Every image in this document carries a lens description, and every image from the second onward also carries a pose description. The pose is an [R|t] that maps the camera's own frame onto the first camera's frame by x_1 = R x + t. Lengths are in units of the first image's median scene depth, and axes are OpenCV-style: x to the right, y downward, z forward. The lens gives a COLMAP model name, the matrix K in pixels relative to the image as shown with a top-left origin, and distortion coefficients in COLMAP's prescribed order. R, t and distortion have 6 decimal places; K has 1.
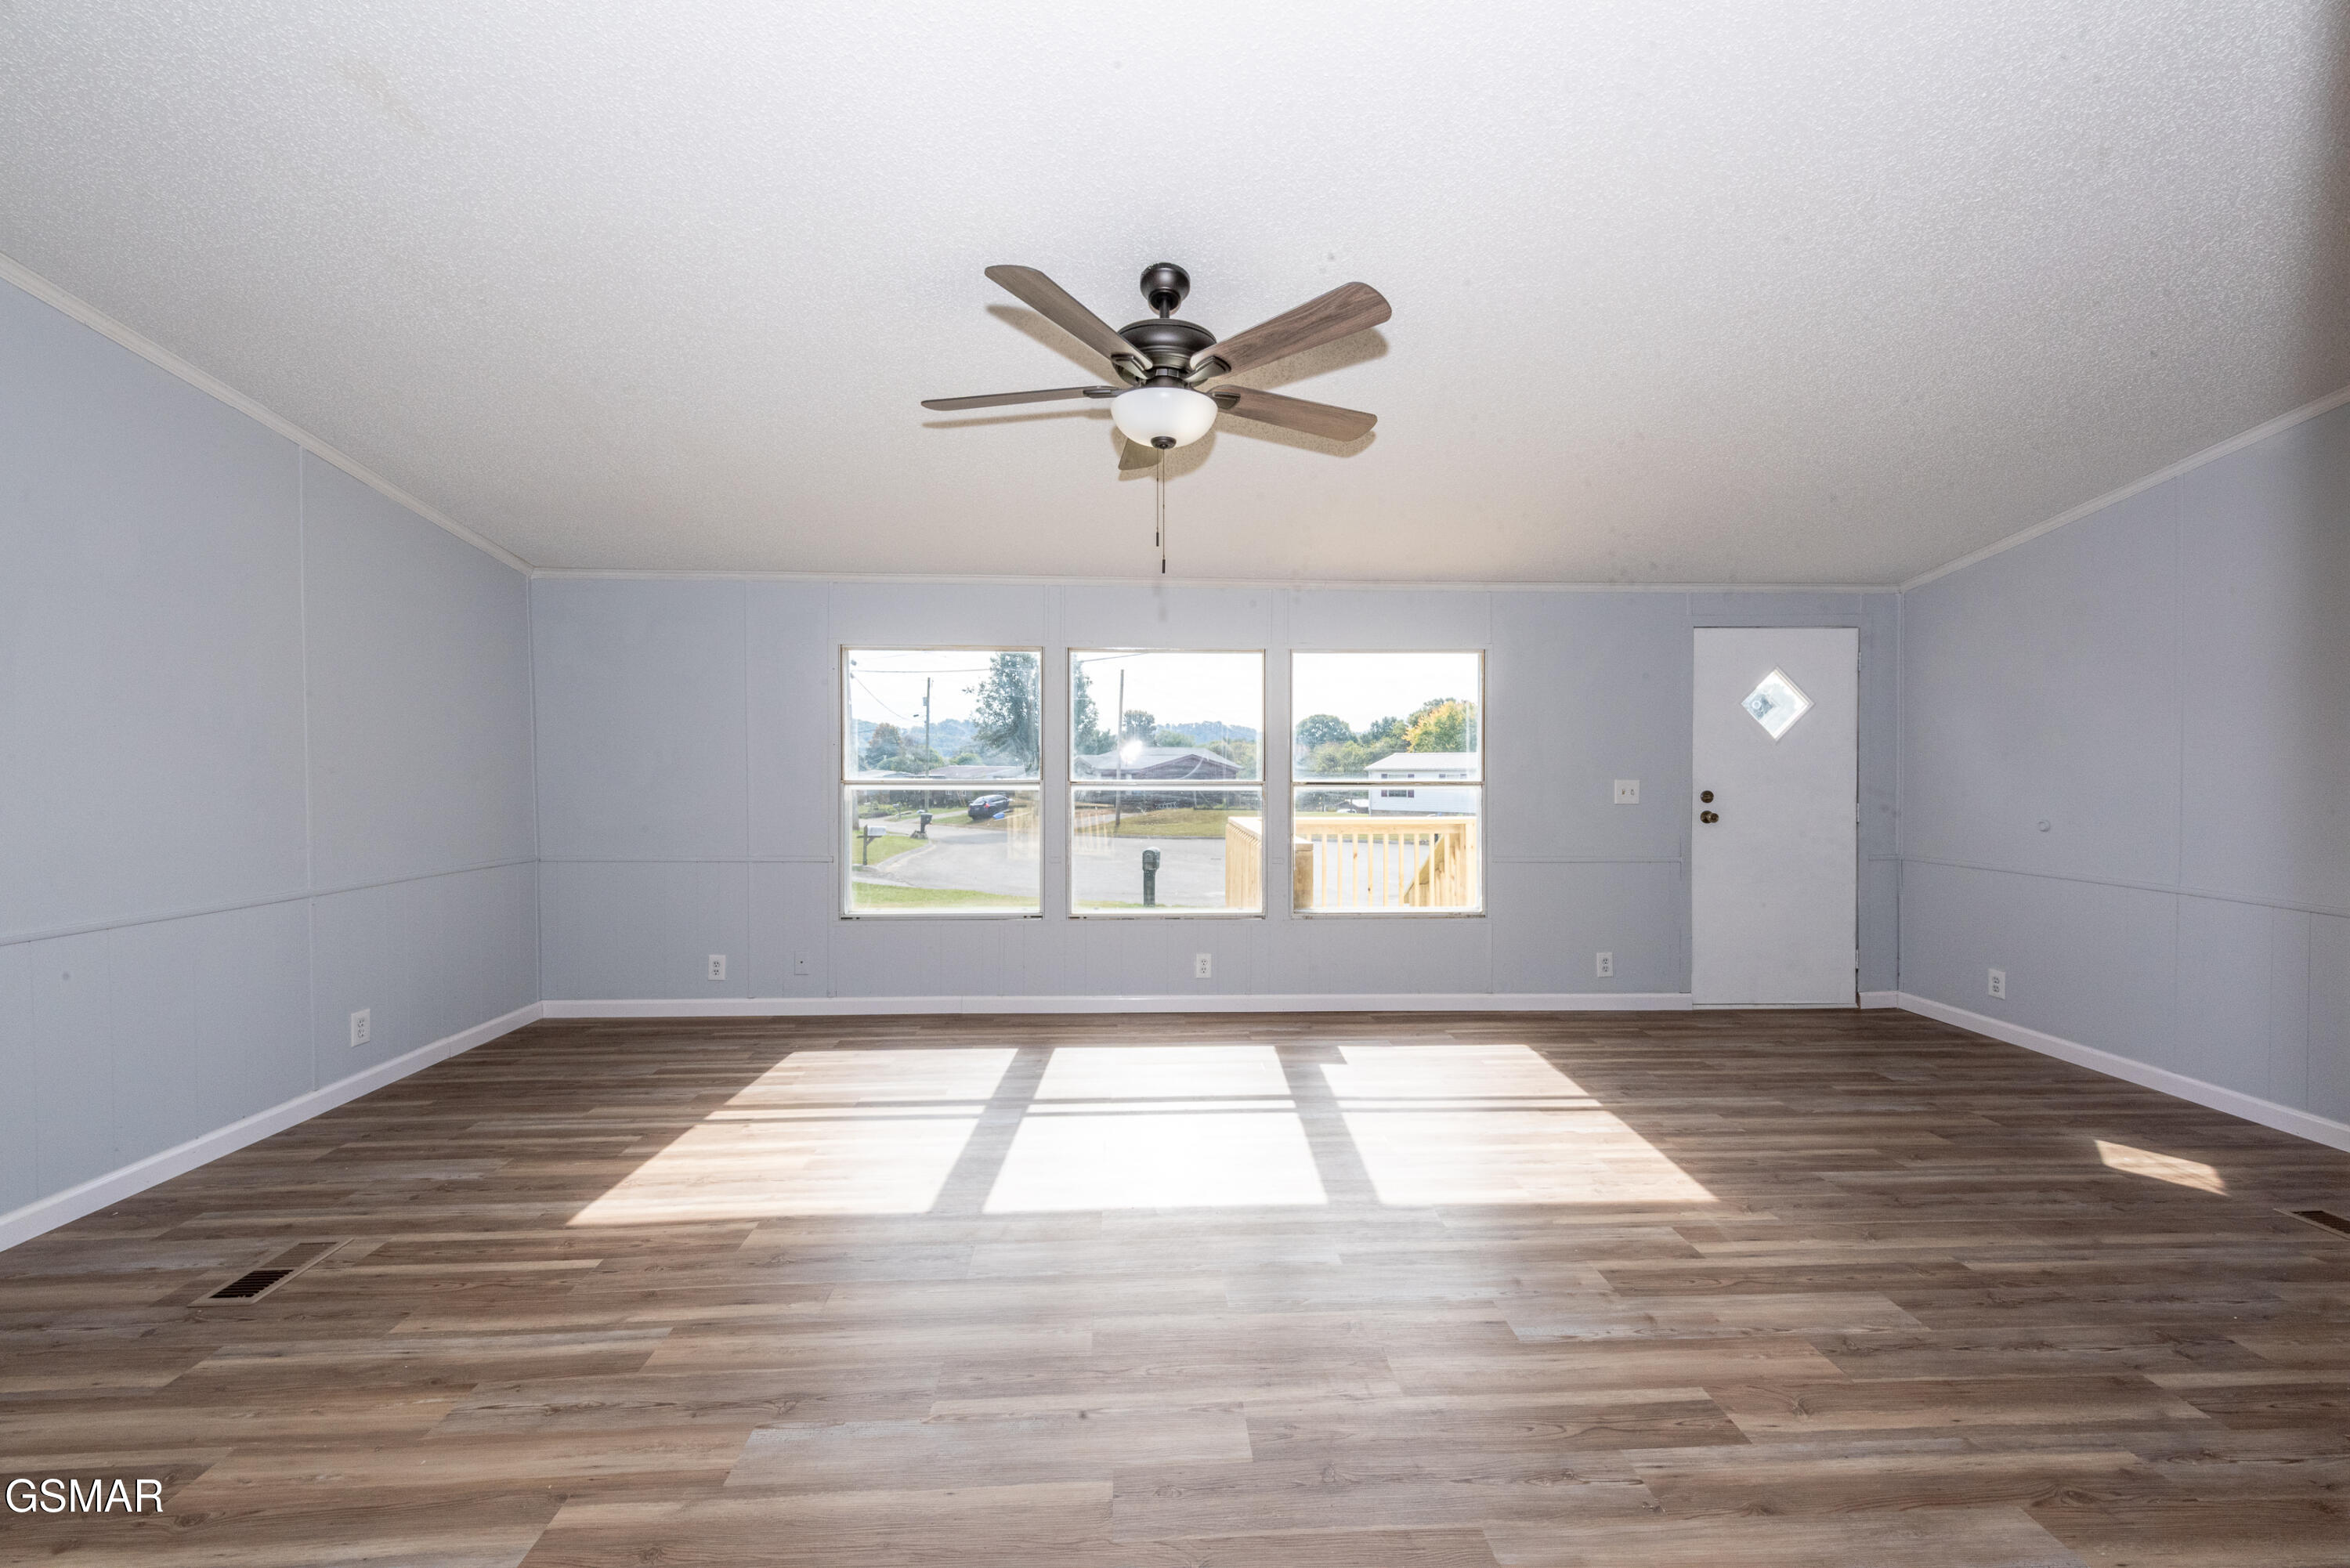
lens RADIAL K [[898.2, 0, 1179.8], [0, 898.2, 785.9], [0, 0, 1]] dist [0.013843, -0.003880]
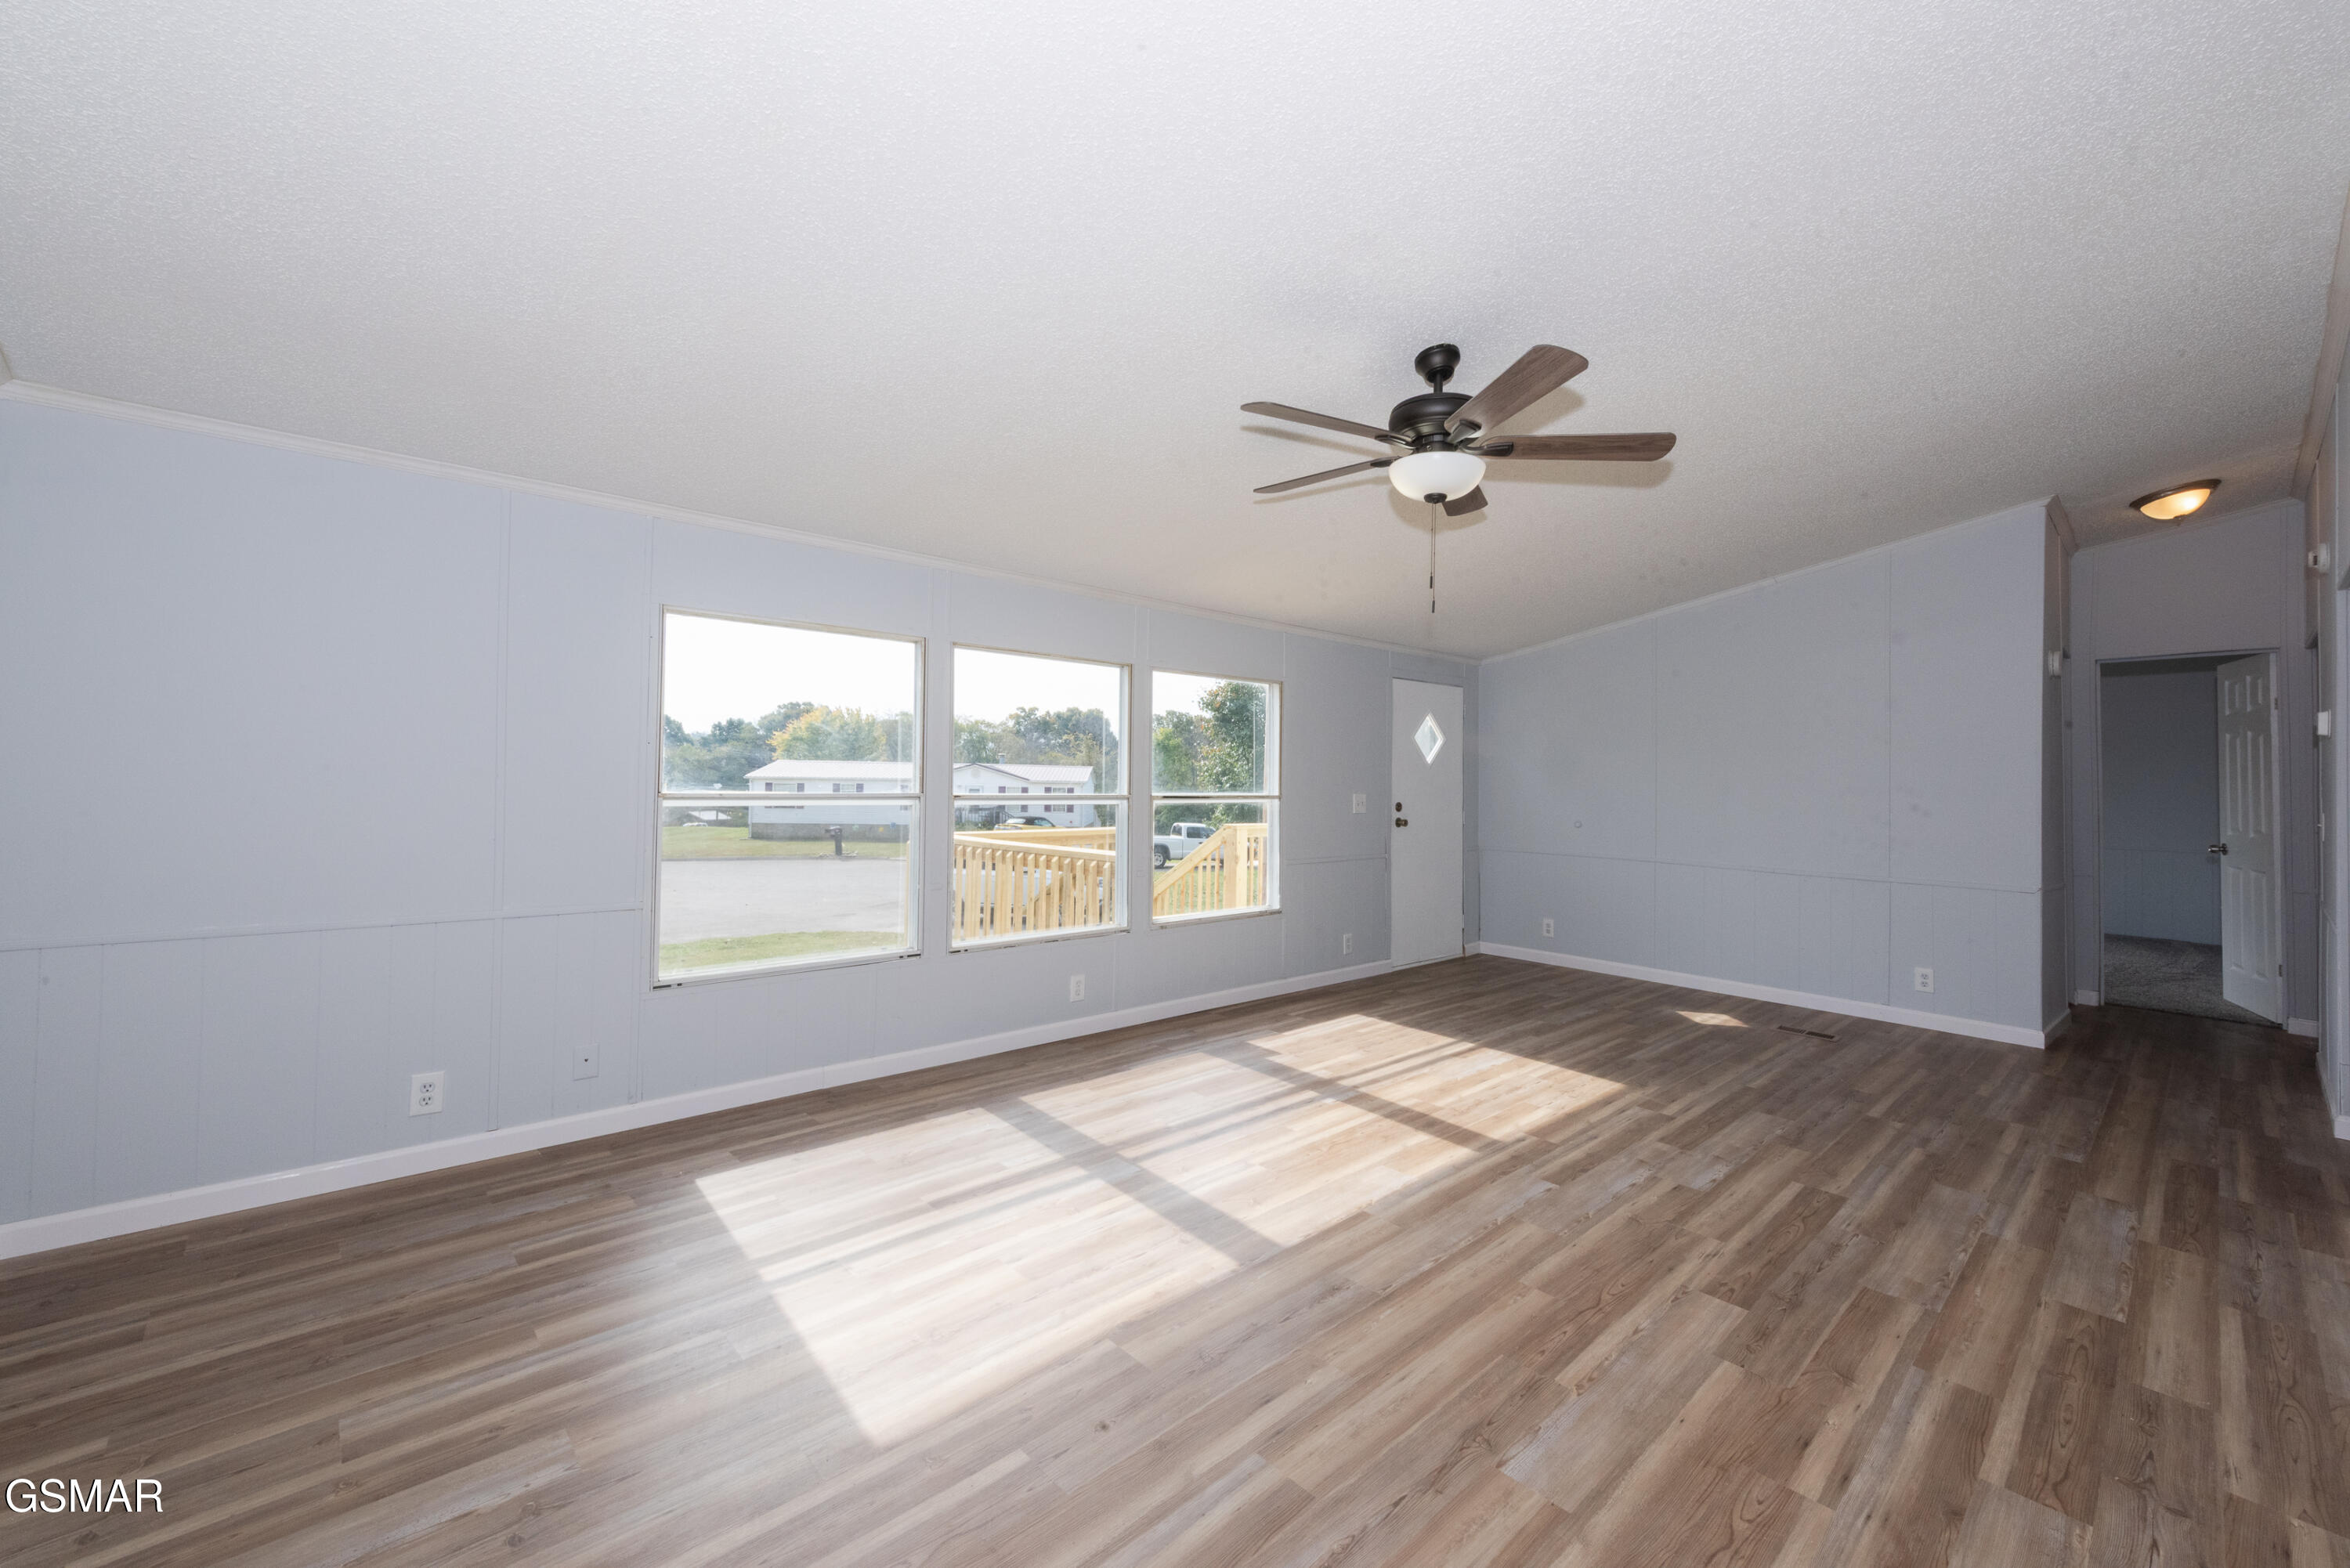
lens RADIAL K [[923.5, 0, 1190.7], [0, 923.5, 766.5], [0, 0, 1]] dist [0.007978, -0.000107]
pose [[0.773422, 0.019115, 0.633604, -0.955891], [0.000791, 0.999515, -0.031120, -0.009594], [-0.633892, 0.024570, 0.773032, 0.293011]]
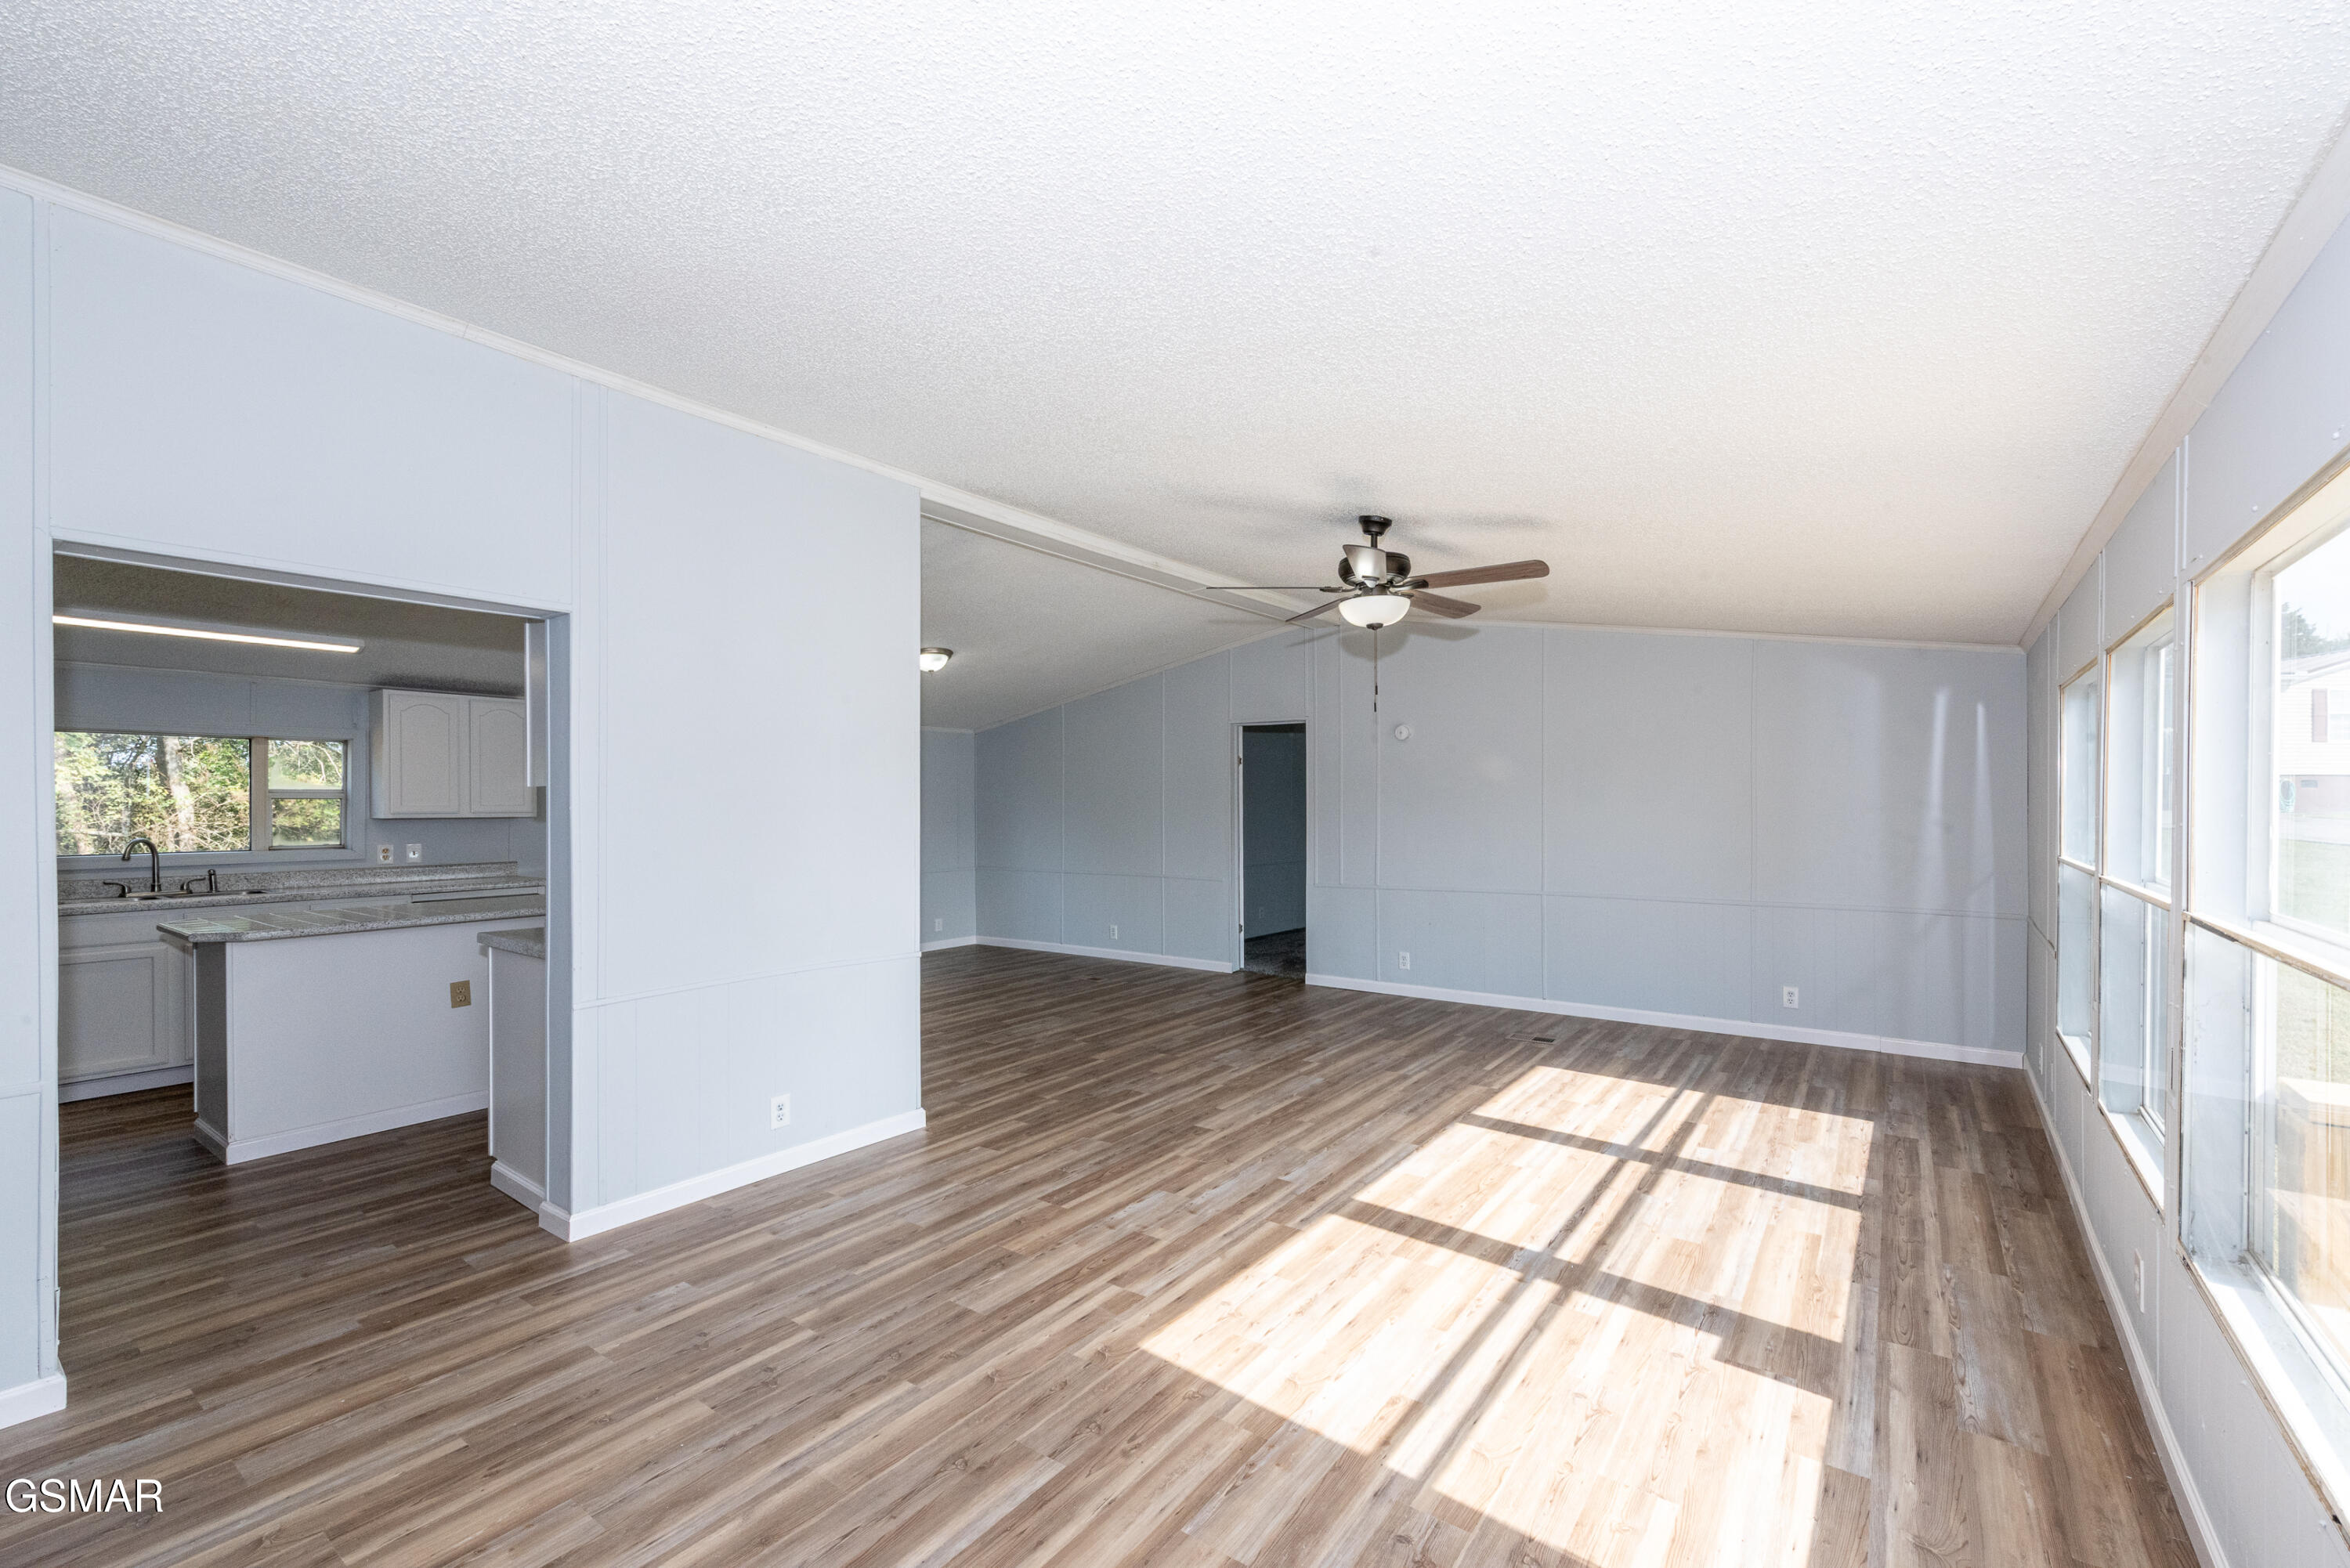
lens RADIAL K [[962.1, 0, 1239.3], [0, 962.1, 808.3], [0, 0, 1]] dist [0.012429, -0.000162]
pose [[-0.602026, 0.003974, -0.798467, 1.360570], [-0.015117, 0.999752, 0.016373, -0.092507], [0.798333, 0.021927, -0.601816, 1.738077]]
